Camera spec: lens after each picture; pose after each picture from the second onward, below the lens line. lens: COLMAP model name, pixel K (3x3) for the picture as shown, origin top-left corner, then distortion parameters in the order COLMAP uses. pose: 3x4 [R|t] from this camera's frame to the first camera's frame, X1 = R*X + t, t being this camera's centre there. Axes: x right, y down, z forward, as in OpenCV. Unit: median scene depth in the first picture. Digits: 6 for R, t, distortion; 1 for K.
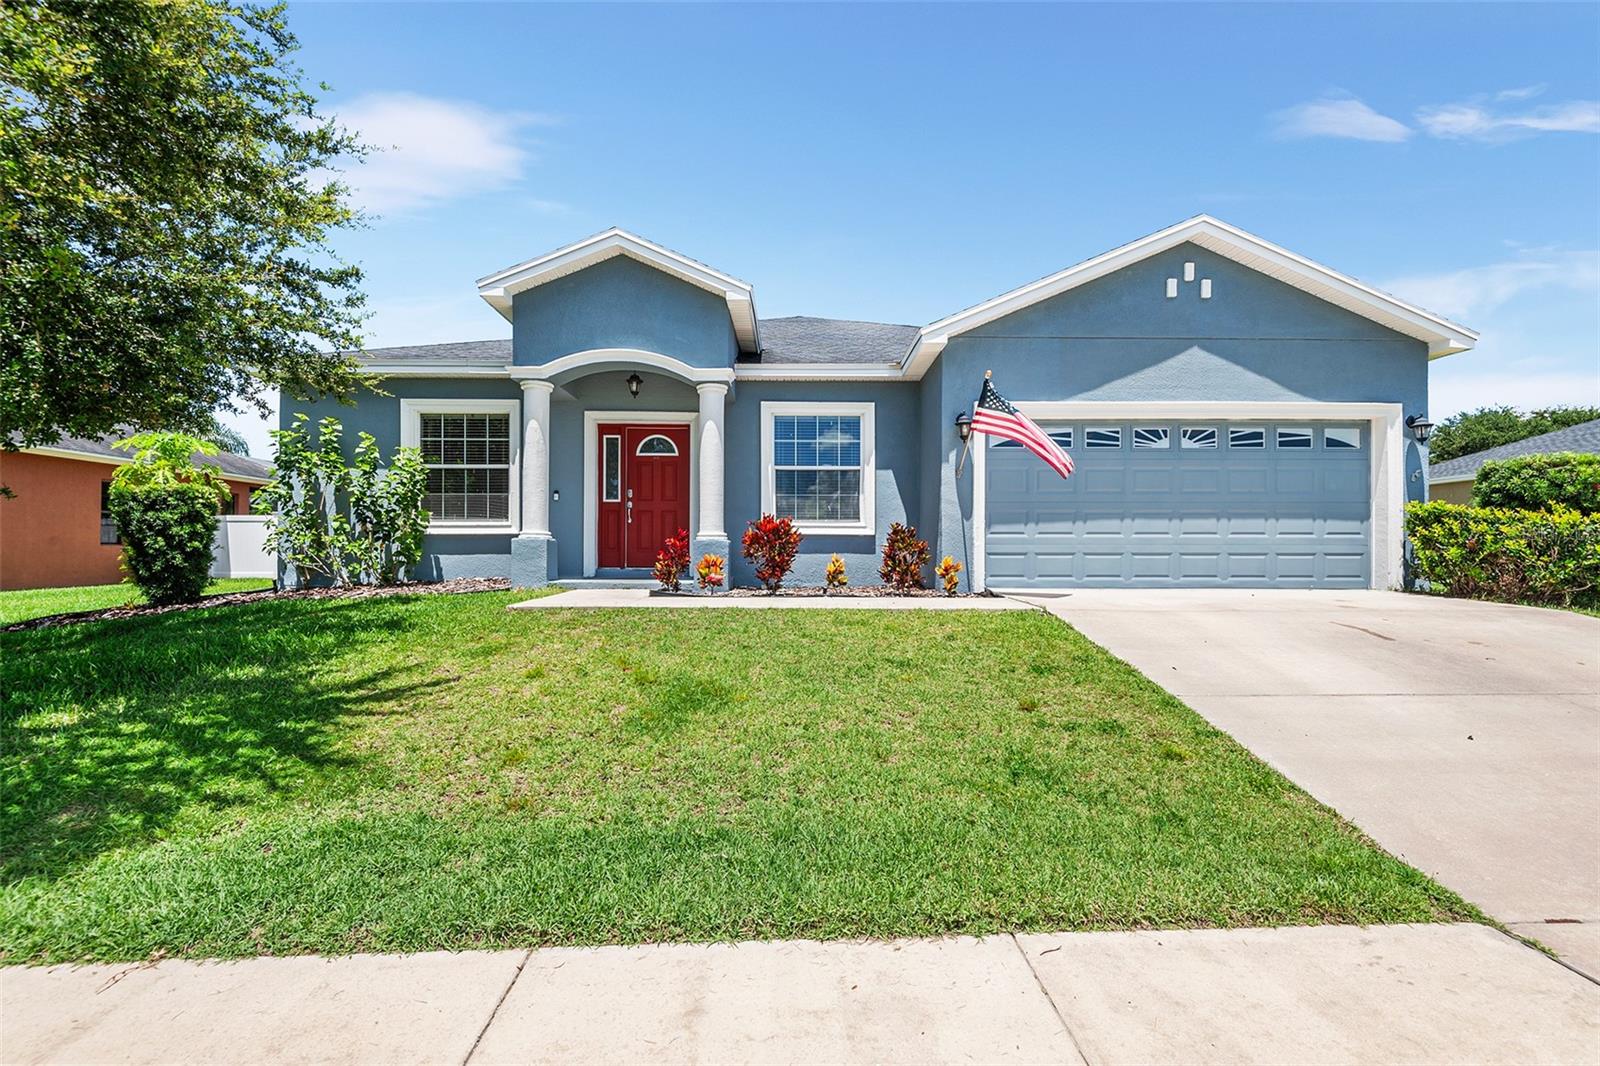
lens RADIAL K [[723.4, 0, 795.0], [0, 723.4, 537.3], [0, 0, 1]] dist [0.029053, -0.016573]
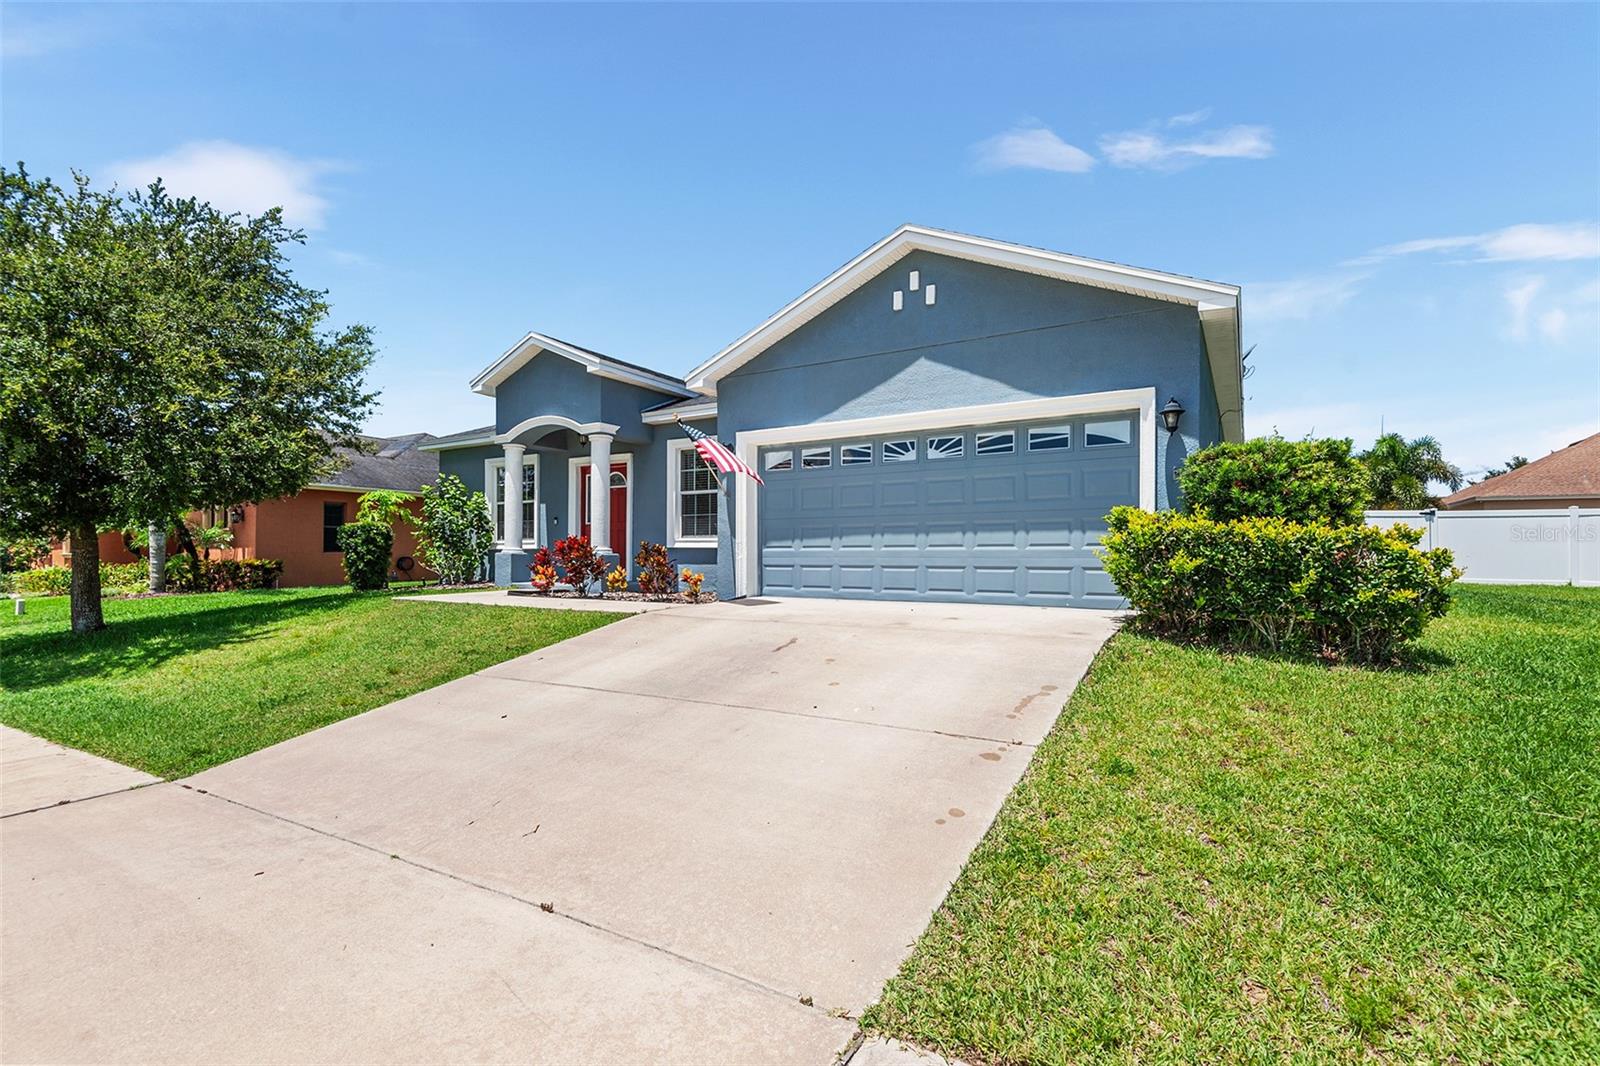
lens RADIAL K [[723.4, 0, 788.7], [0, 723.4, 540.3], [0, 0, 1]] dist [0.029053, -0.016573]
pose [[0.845111, -0.011587, -0.534465, 0.890760], [0.008761, 0.999931, -0.007824, -0.007538], [0.534519, 0.001930, 0.845155, 0.080139]]
